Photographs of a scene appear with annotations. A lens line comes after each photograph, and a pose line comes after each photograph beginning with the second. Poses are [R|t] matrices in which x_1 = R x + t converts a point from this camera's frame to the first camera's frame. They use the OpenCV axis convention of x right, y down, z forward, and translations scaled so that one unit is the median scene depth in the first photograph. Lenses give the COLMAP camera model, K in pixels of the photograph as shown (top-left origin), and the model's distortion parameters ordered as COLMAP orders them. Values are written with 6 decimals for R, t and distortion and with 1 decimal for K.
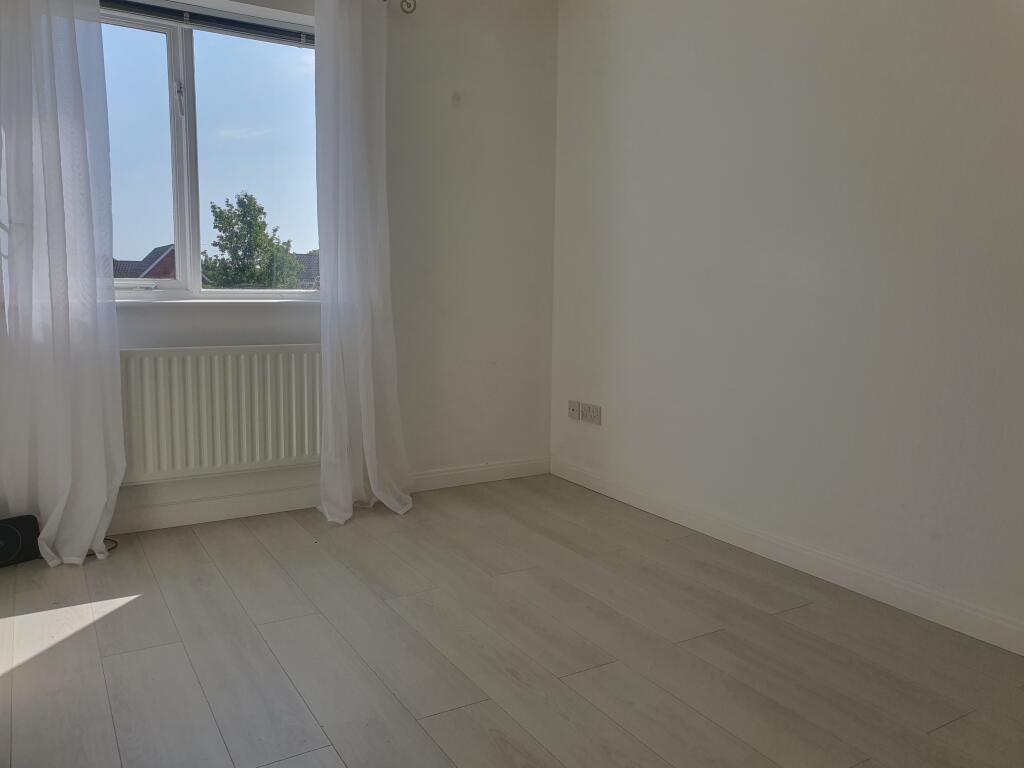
lens RADIAL K [[799.6, 0, 488.3], [0, 799.6, 385.6], [0, 0, 1]] dist [0.007920, -0.002103]
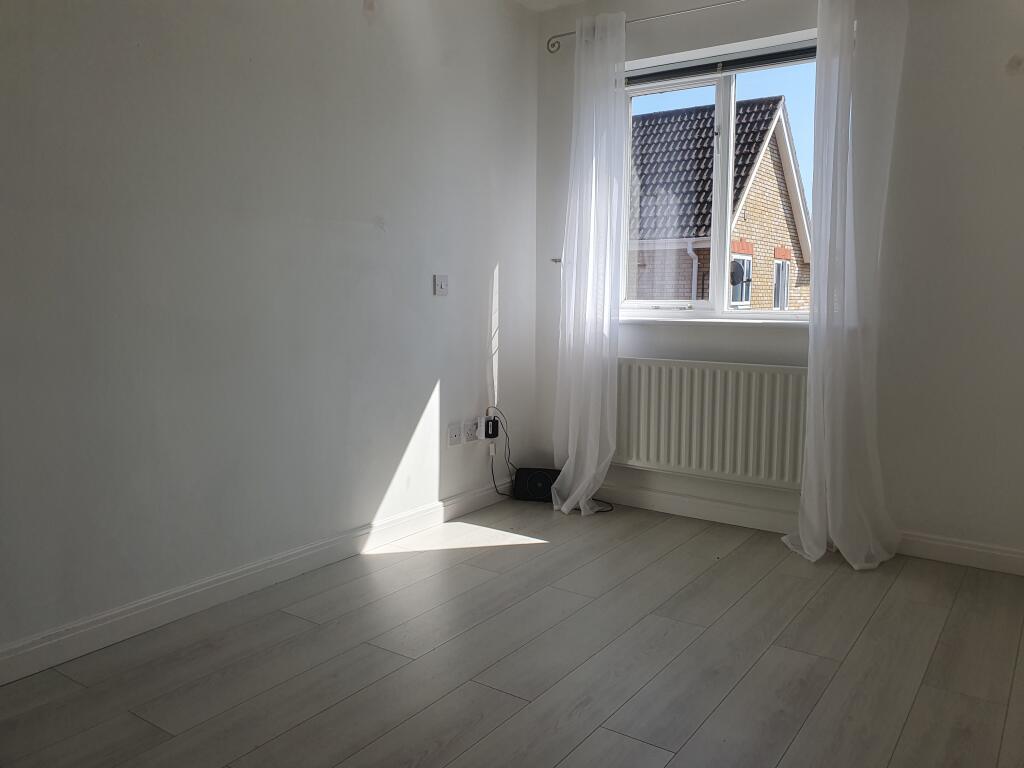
lens RADIAL K [[766.7, 0, 512.0], [0, 766.7, 384.0], [0, 0, 1]] dist [0.030427, -0.002637]
pose [[0.421071, 0.093286, -0.902218, 0.505426], [-0.125861, 0.991083, 0.043734, -0.029898], [0.898253, 0.095139, 0.429057, 0.308995]]
